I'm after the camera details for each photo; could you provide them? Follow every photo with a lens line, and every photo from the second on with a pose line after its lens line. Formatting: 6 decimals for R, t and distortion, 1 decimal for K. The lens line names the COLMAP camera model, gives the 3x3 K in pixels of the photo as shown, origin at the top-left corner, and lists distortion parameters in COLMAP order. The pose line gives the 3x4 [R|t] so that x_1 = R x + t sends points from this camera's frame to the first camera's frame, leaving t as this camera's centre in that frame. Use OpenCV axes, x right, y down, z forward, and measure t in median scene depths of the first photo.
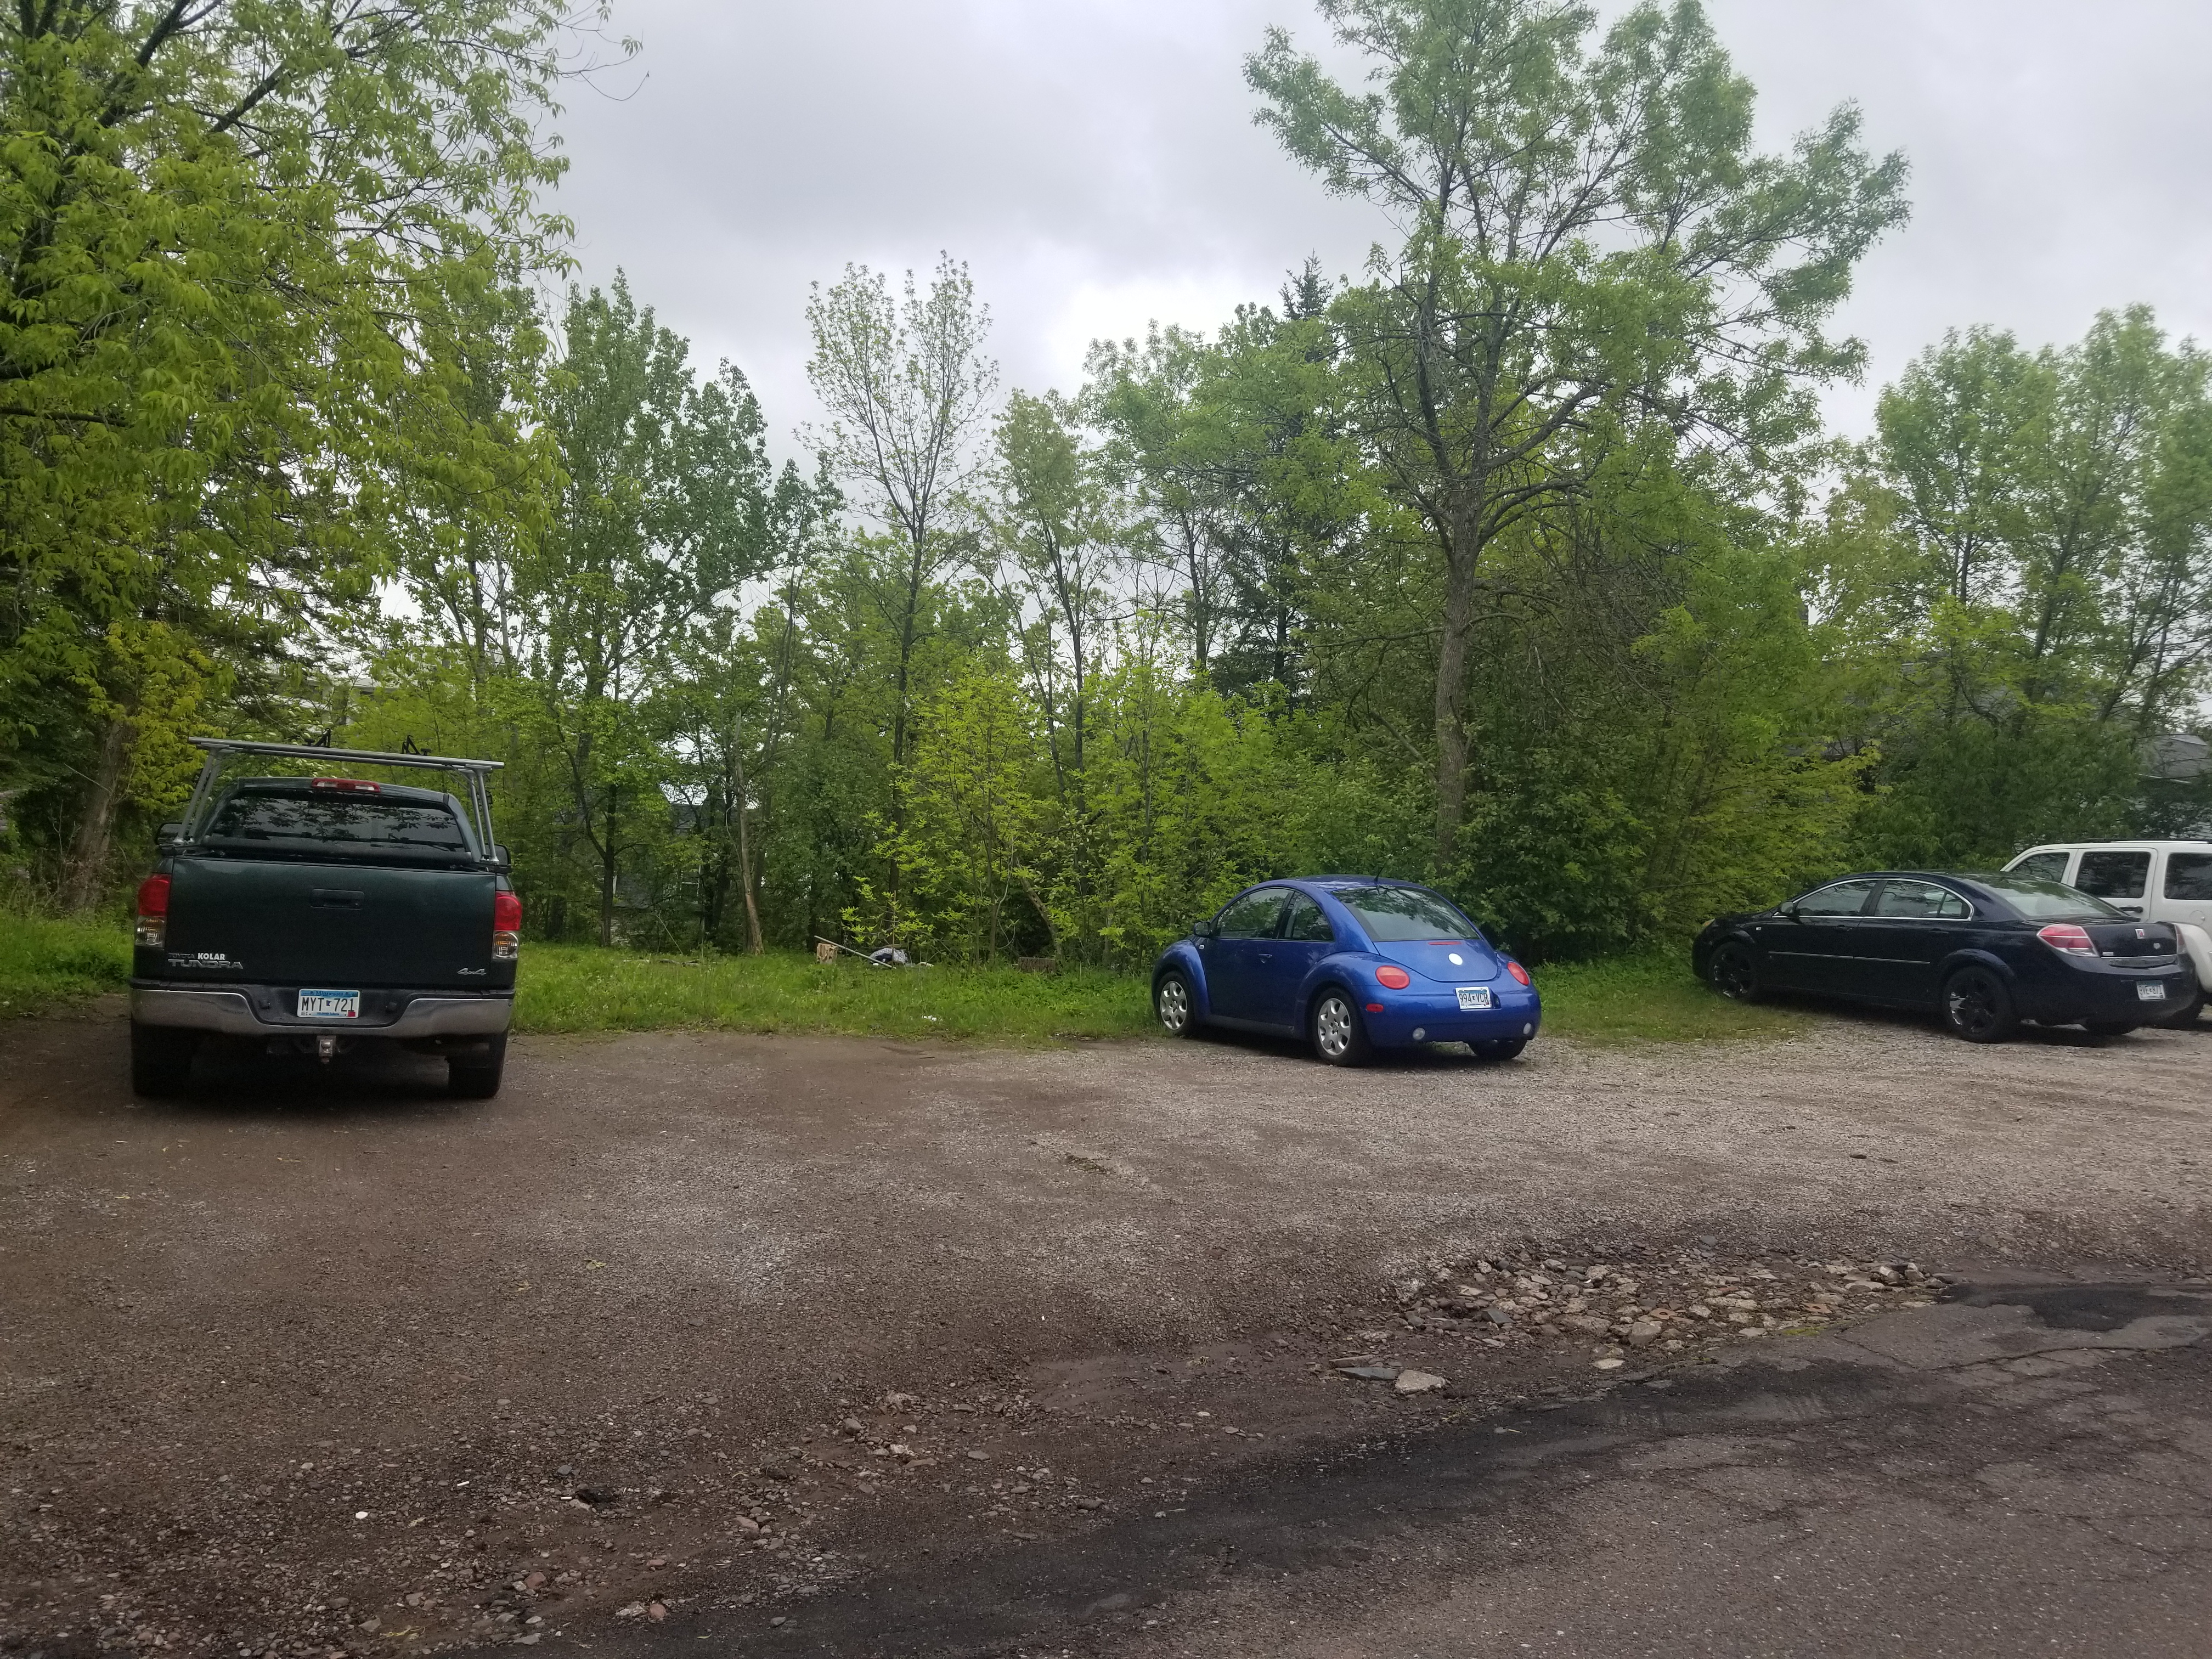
lens RADIAL K [[1723.7, 0, 1107.7], [0, 1723.7, 838.9], [0, 0, 1]] dist [0.009061, -0.003697]
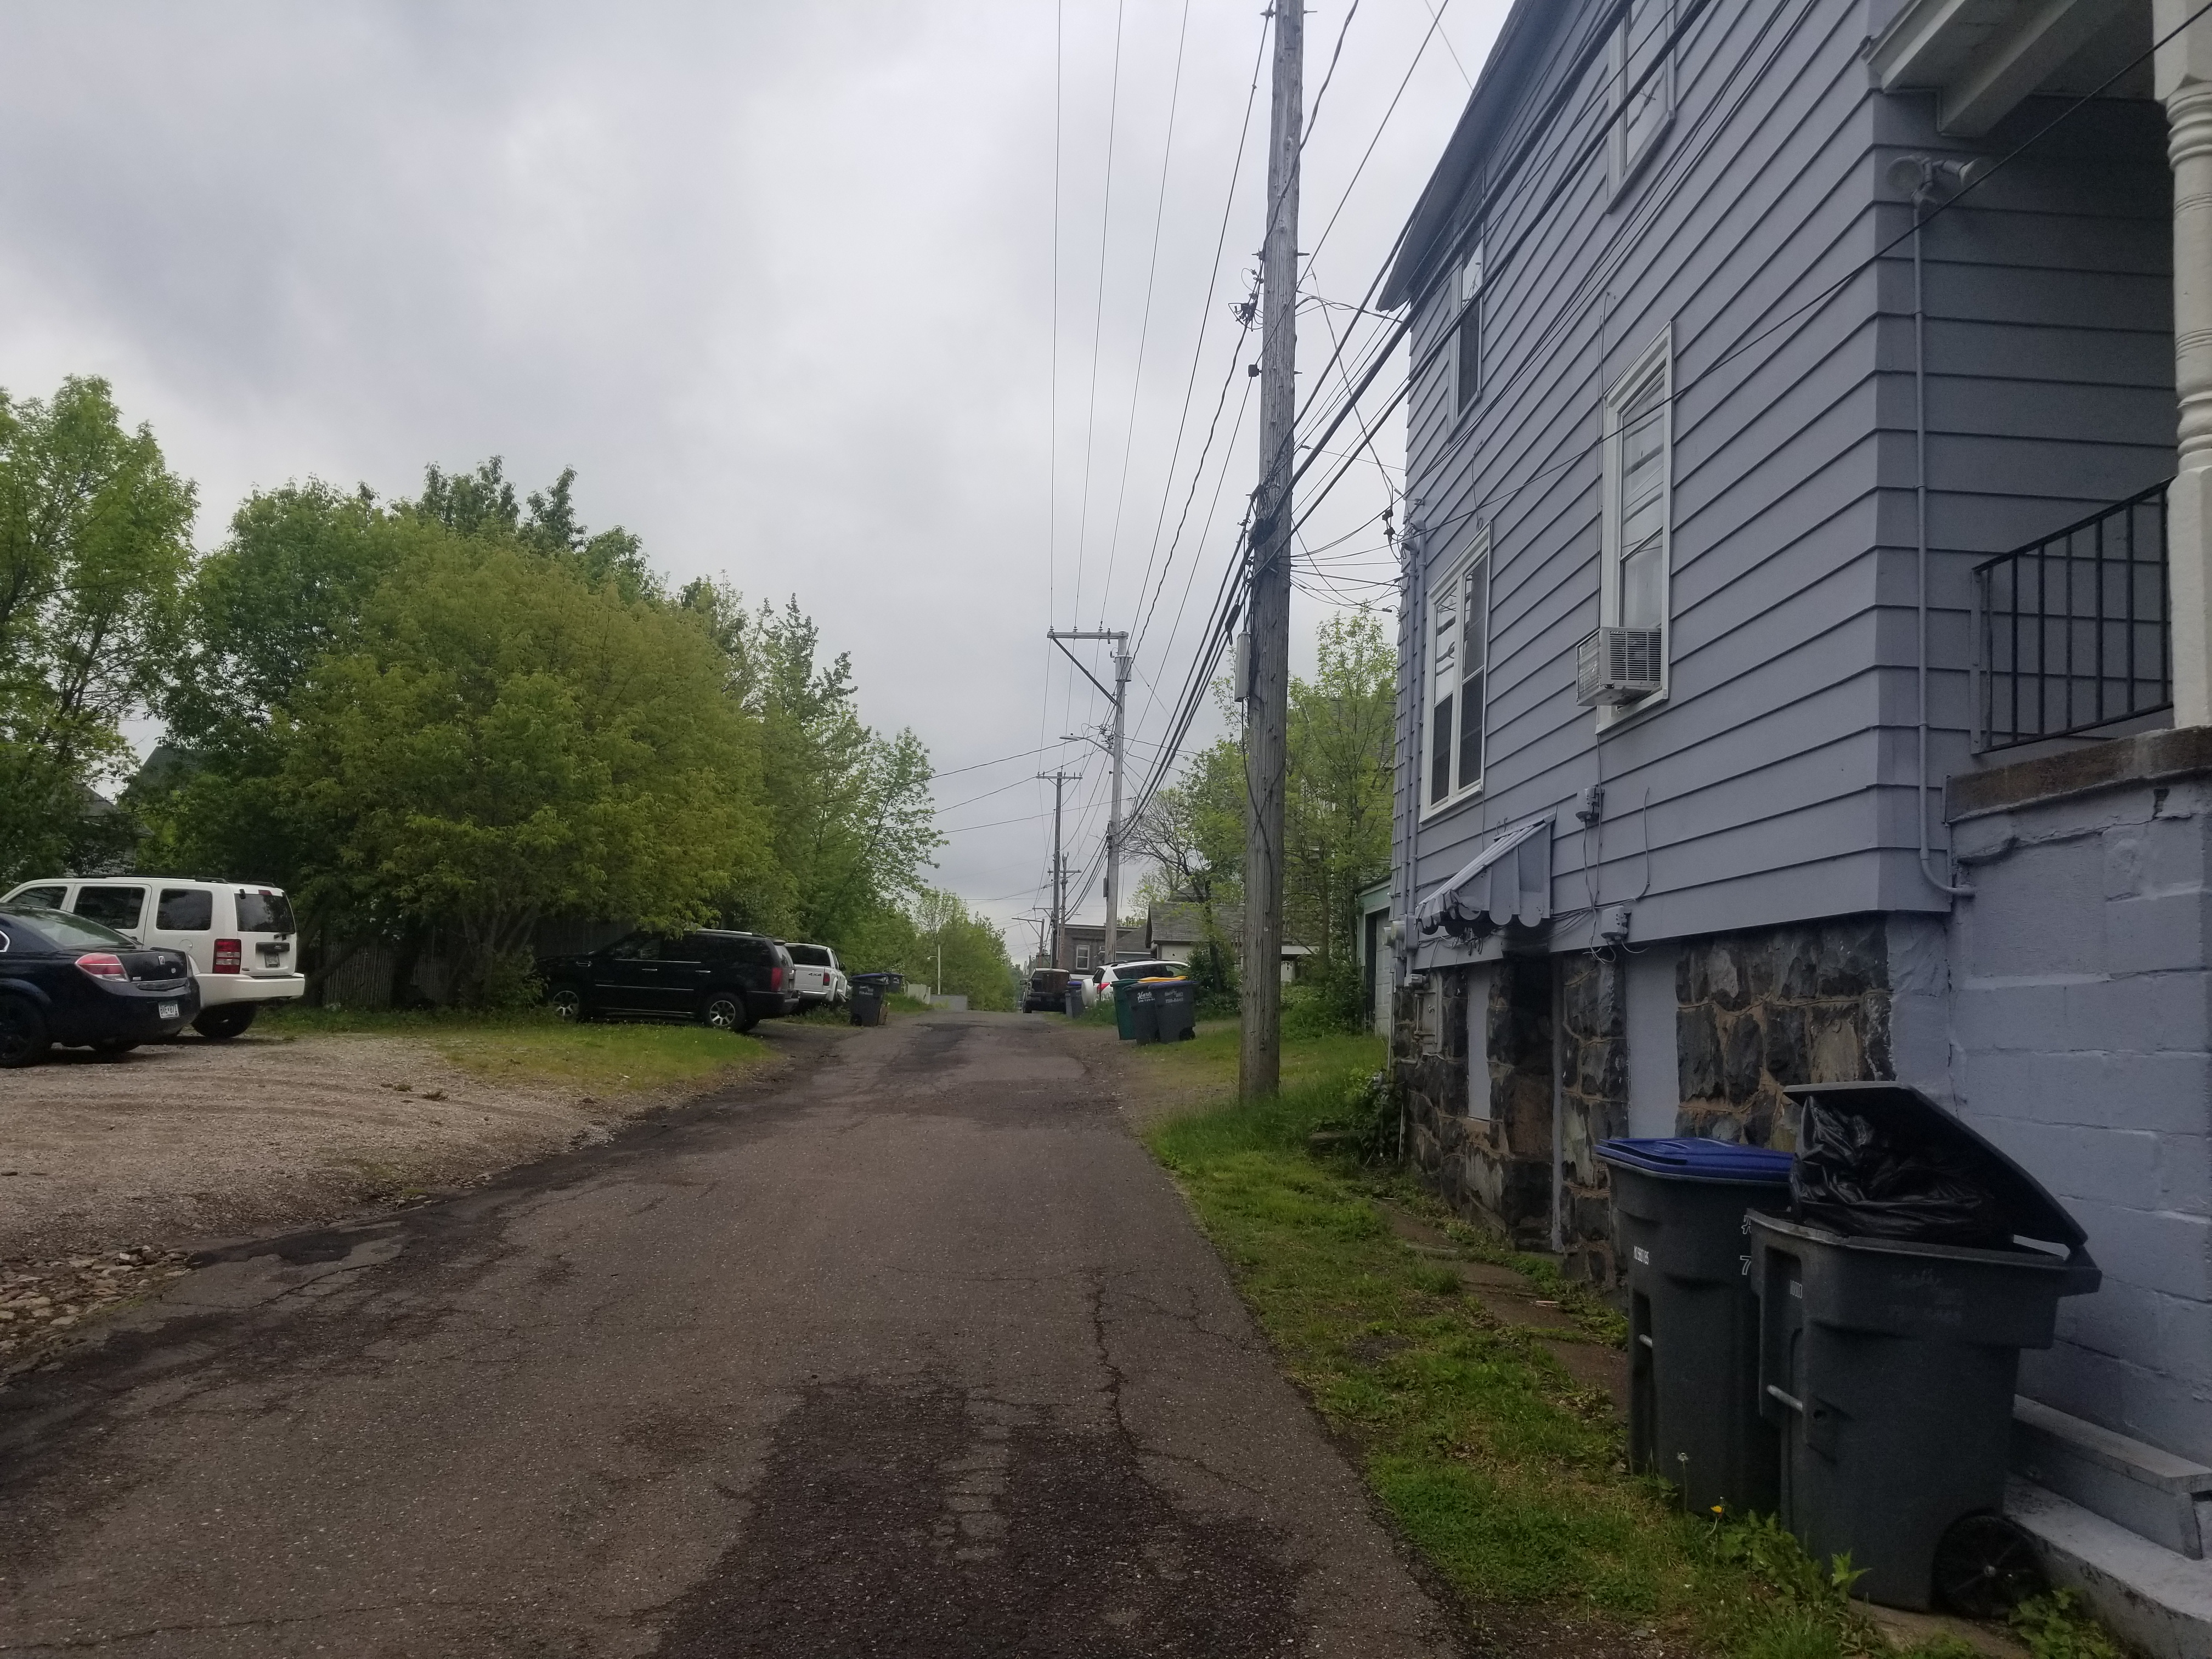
lens RADIAL K [[1723.7, 0, 1102.9], [0, 1723.7, 830.1], [0, 0, 1]] dist [0.009061, -0.003697]
pose [[0.412974, 0.051274, 0.909298, -0.183421], [-0.030156, 0.998636, -0.042615, -0.000533], [-0.910243, -0.009822, 0.413957, -0.029895]]
